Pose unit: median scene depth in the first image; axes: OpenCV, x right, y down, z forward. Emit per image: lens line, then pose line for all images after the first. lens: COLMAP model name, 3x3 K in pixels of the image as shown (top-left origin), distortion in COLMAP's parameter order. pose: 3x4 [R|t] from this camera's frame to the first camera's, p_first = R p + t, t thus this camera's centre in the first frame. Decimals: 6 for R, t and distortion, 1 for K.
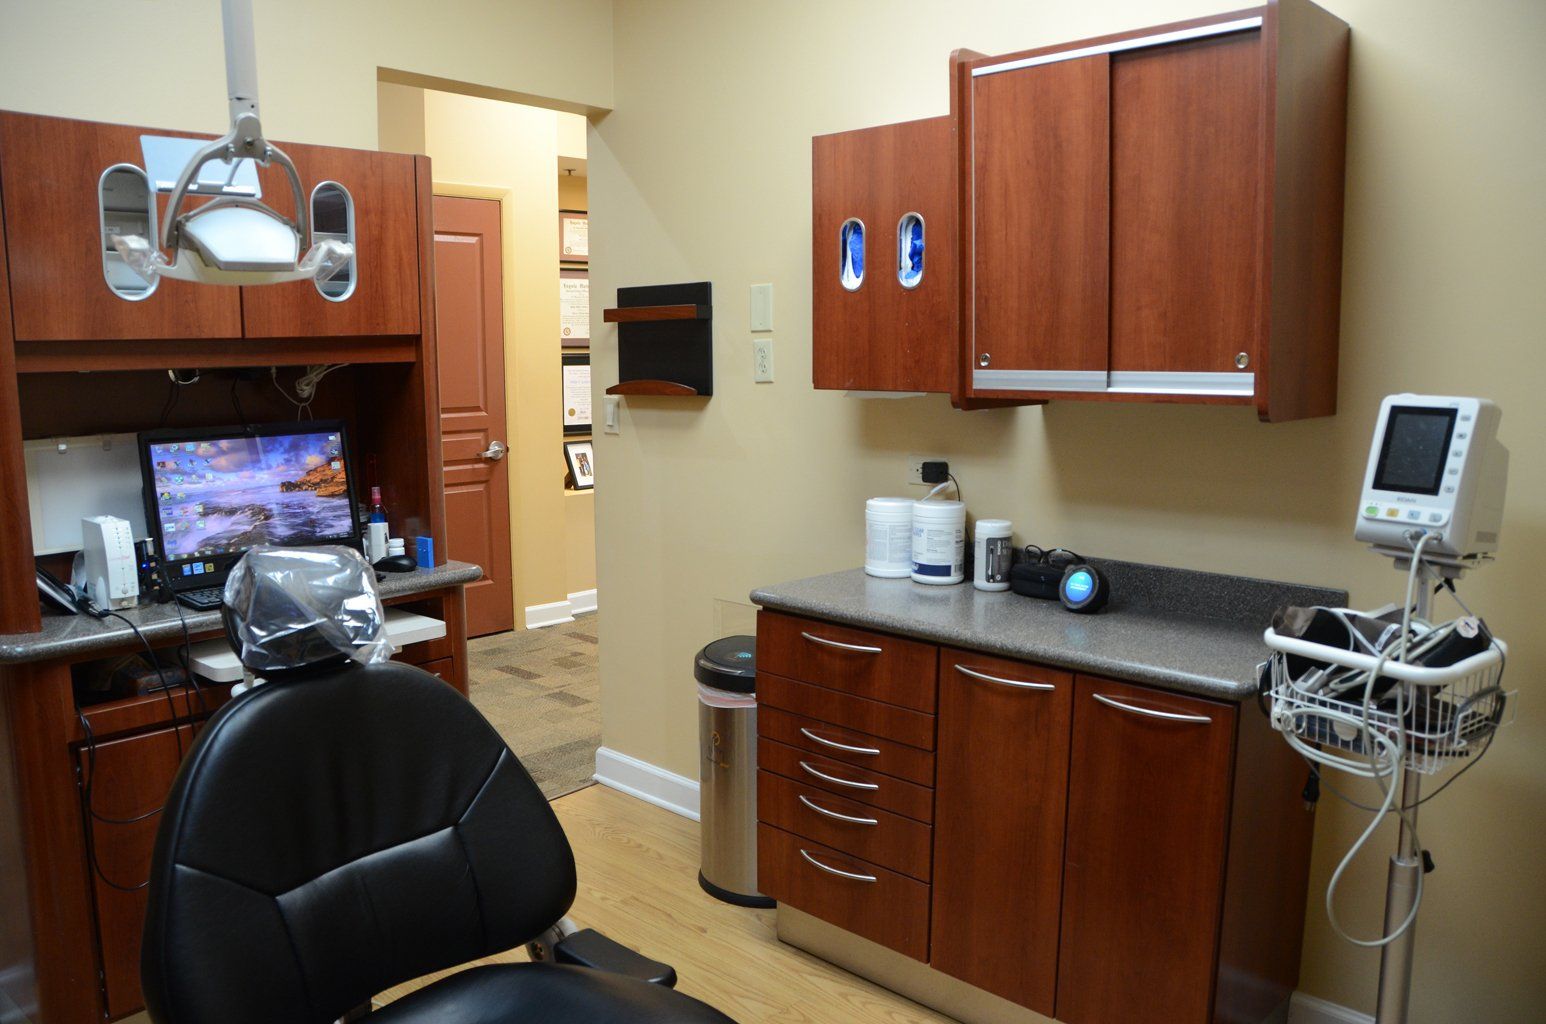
lens RADIAL K [[1245.8, 0, 766.0], [0, 1245.8, 538.6], [0, 0, 1]] dist [-0.158389, 0.139313]
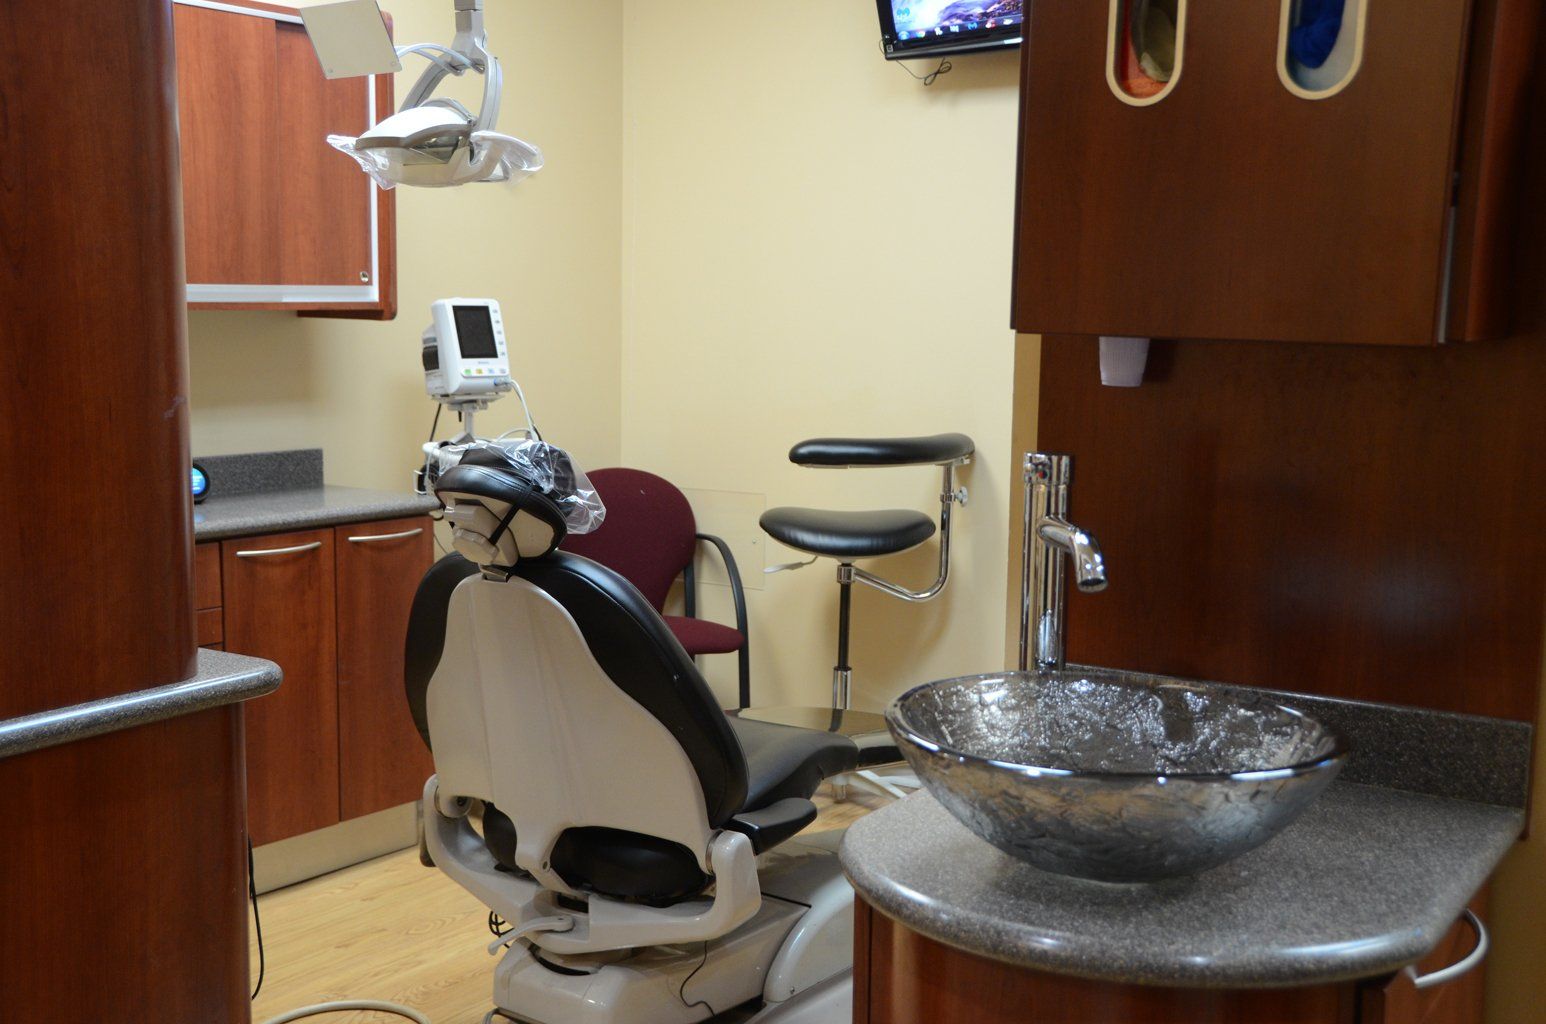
lens RADIAL K [[1860.9, 0, 766.1], [0, 1860.9, 553.1], [0, 0, 1]] dist [0.008716, 0.492972]
pose [[-0.159862, -0.137769, 0.977478, -1.627701], [0.136068, 0.977685, 0.160052, -0.105184], [-0.977717, 0.158590, -0.137549, 0.809036]]
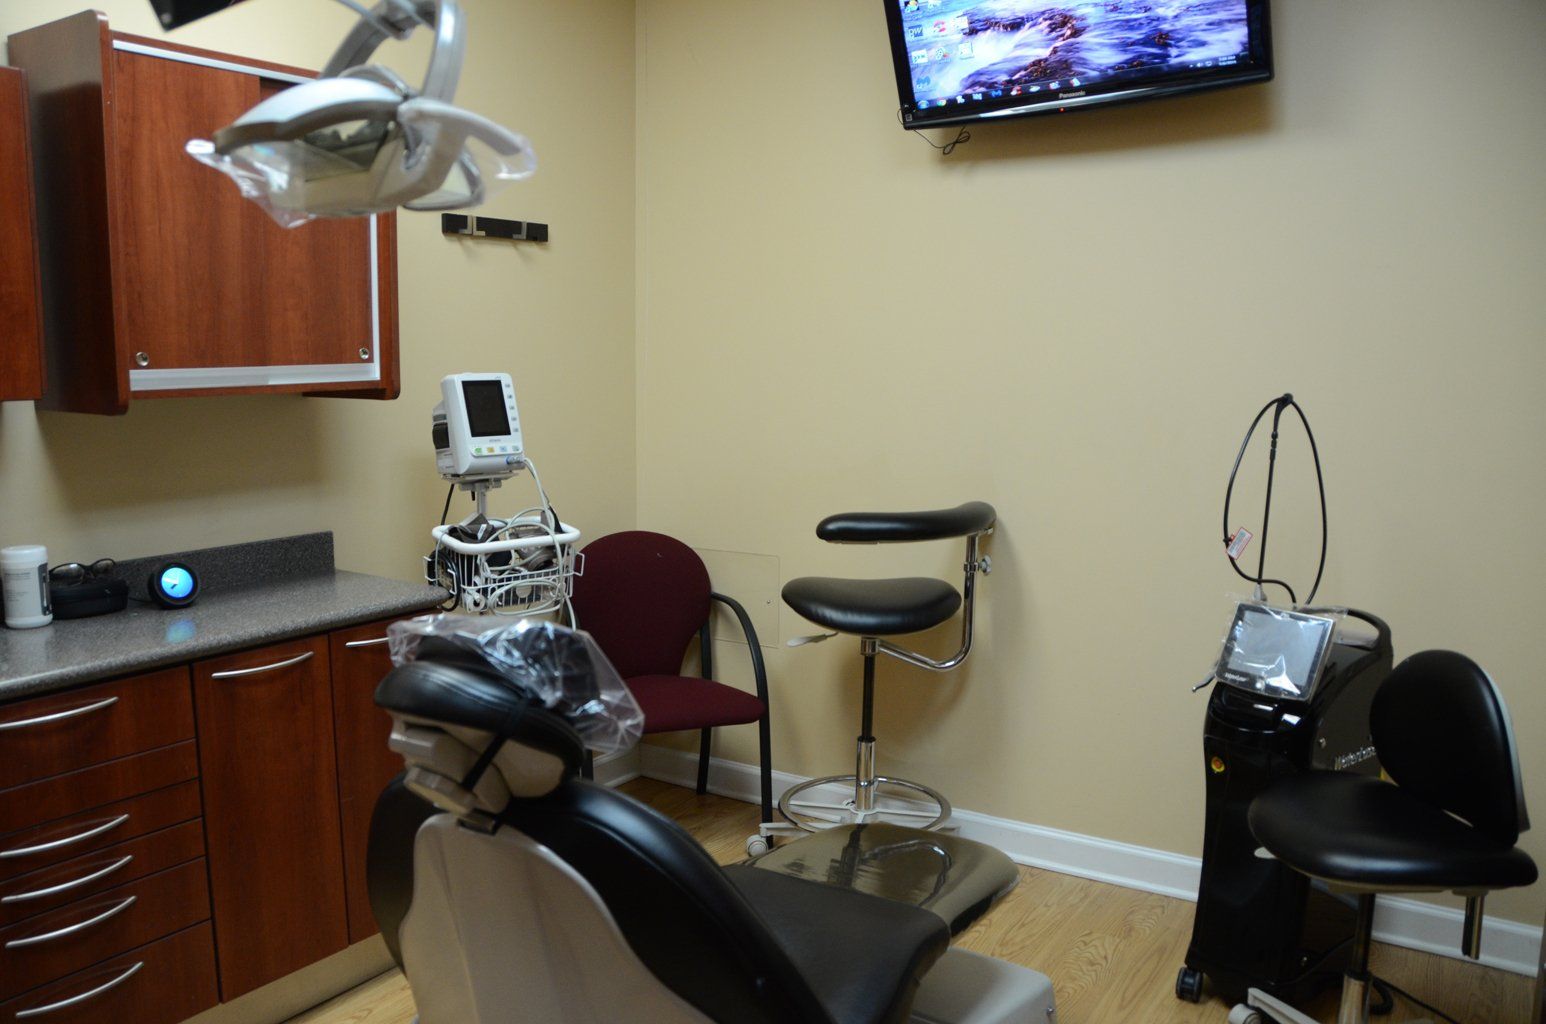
lens RADIAL K [[1245.8, 0, 766.0], [0, 1245.8, 538.6], [0, 0, 1]] dist [-0.158389, 0.139313]
pose [[-0.197136, -0.147316, 0.969245, -0.872476], [0.143220, 0.973712, 0.177125, -0.112192], [-0.969859, 0.173733, -0.170855, 0.762808]]
